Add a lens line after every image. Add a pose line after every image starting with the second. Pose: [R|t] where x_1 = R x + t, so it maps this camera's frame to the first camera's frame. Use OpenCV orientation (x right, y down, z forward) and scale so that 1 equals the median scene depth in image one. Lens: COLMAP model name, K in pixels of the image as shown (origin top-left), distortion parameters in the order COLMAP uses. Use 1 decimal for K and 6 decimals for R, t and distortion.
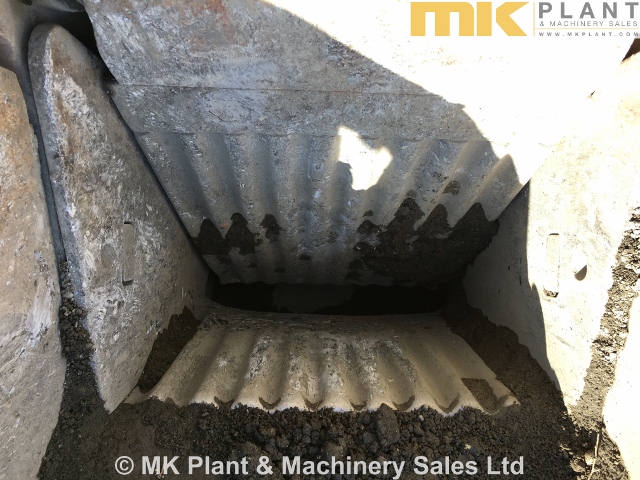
lens RADIAL K [[550.7, 0, 317.8], [0, 550.7, 238.3], [0, 0, 1]] dist [0.068045, -0.098452]
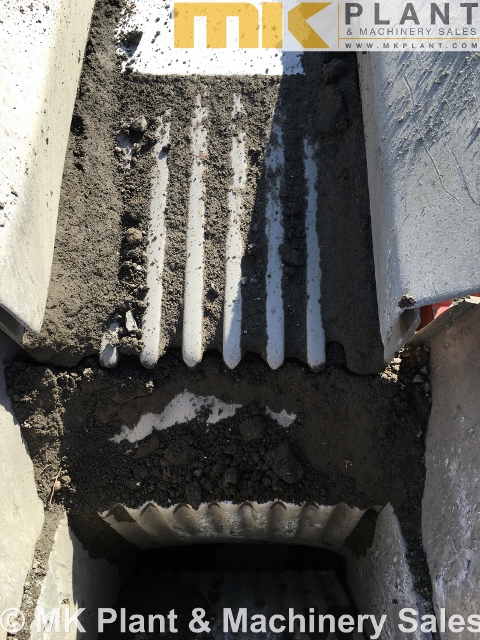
lens RADIAL K [[550.7, 0, 238.9], [0, 550.7, 316.7], [0, 0, 1]] dist [0.068045, -0.098452]
pose [[-0.999236, 0.038736, 0.005256, -0.014521], [-0.033013, -0.908214, 0.417201, 0.157877], [0.020934, 0.416709, 0.908799, -0.470241]]
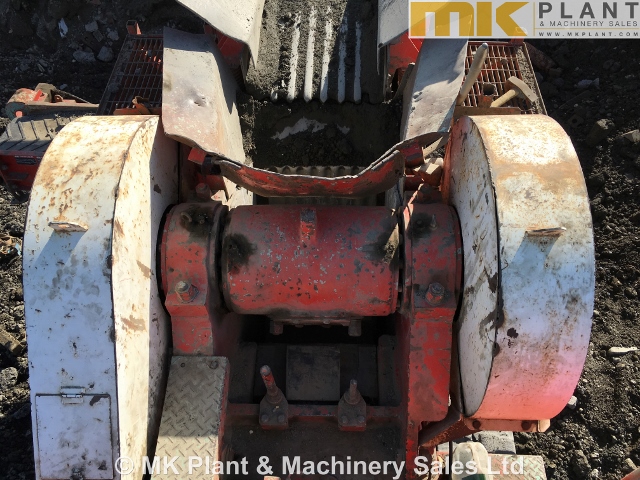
lens RADIAL K [[550.7, 0, 317.9], [0, 550.7, 244.9], [0, 0, 1]] dist [0.068045, -0.098452]
pose [[-0.999633, 0.011912, 0.024326, -0.022215], [0.003793, -0.827687, 0.561178, -1.936552], [0.026819, 0.561064, 0.827338, -1.452212]]
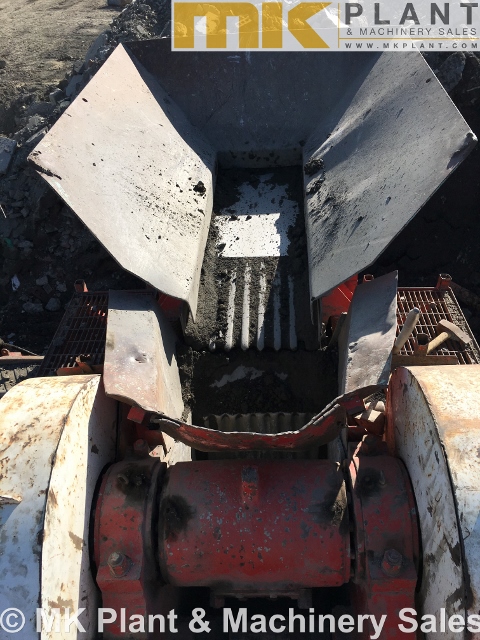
lens RADIAL K [[550.7, 0, 238.3], [0, 550.7, 317.1], [0, 0, 1]] dist [0.068045, -0.098452]
pose [[-0.997760, 0.049299, 0.045214, -0.013112], [0.003310, -0.638704, 0.769446, -1.843677], [0.066812, 0.767872, 0.637110, -1.511632]]
